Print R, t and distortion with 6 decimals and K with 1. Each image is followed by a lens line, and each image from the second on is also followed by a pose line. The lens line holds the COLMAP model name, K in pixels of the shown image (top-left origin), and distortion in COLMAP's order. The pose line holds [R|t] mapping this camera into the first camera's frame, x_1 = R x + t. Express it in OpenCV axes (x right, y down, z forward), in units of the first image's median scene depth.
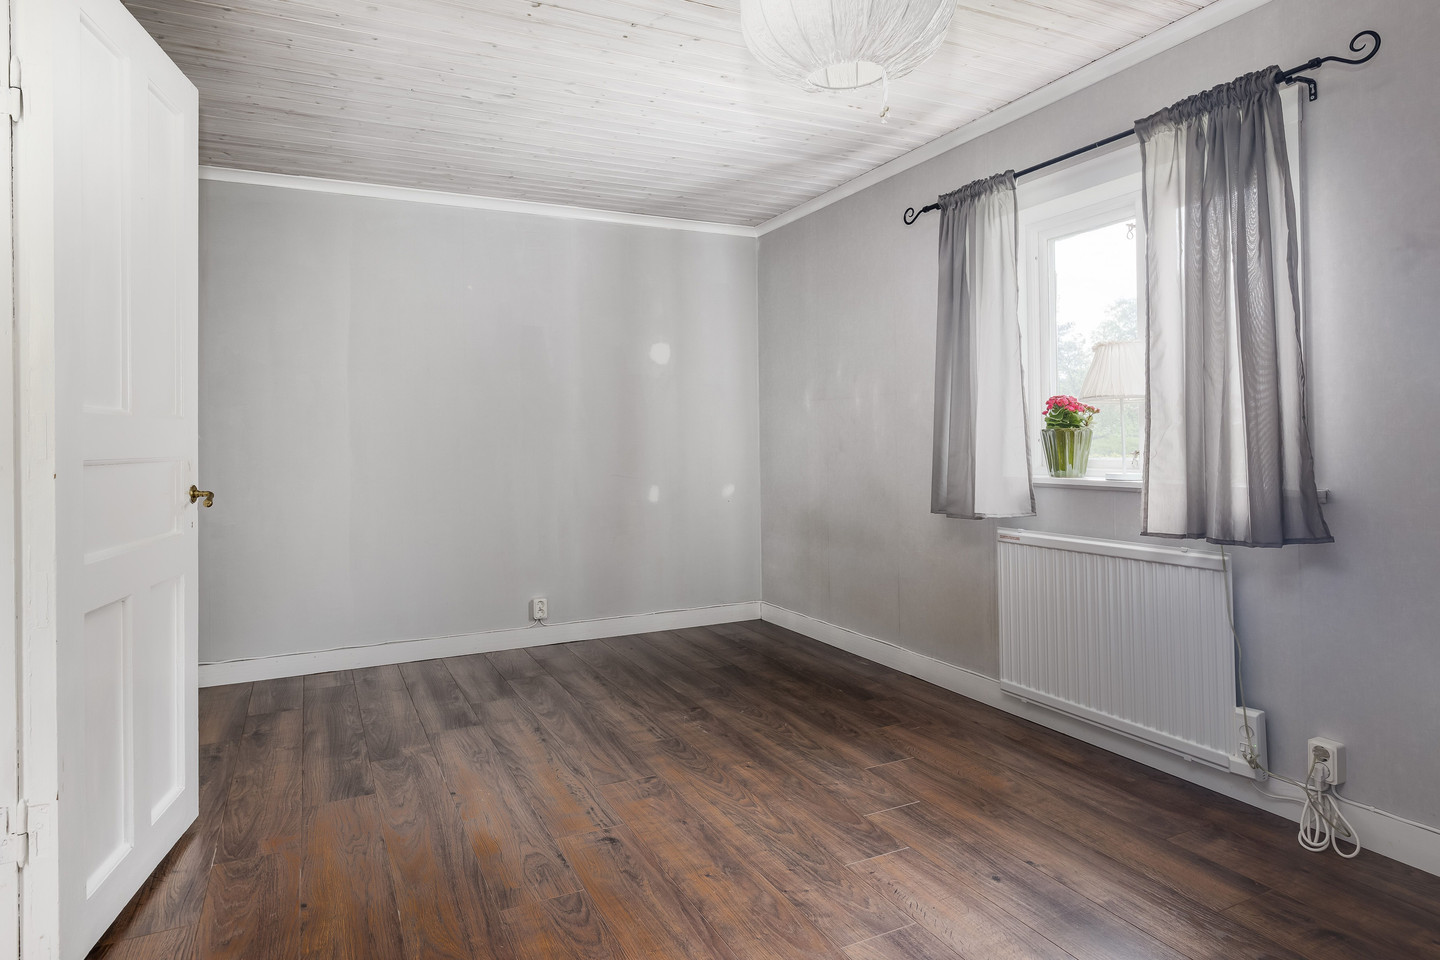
lens RADIAL K [[822.4, 0, 697.2], [0, 822.4, 442.4], [0, 0, 1]] dist [0.000538, -0.000142]
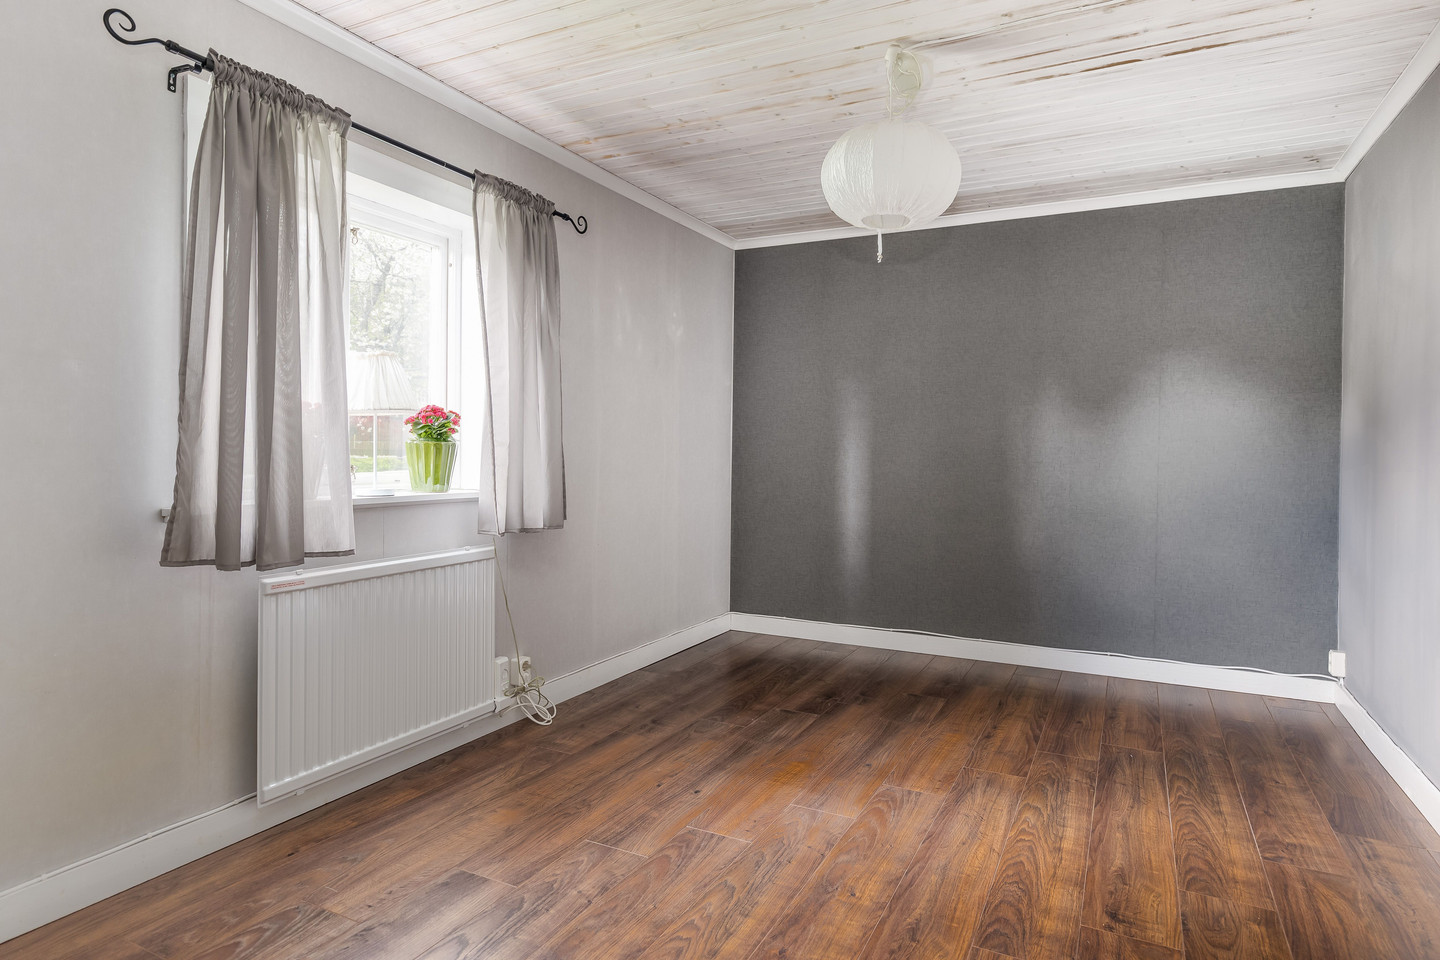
lens RADIAL K [[822.4, 0, 714.8], [0, 822.4, 452.0], [0, 0, 1]] dist [0.000538, -0.000142]
pose [[-0.613868, 0.009181, 0.789356, -0.563635], [0.000626, 0.999938, -0.011143, 0.006837], [-0.789409, -0.006346, -0.613835, 1.468859]]
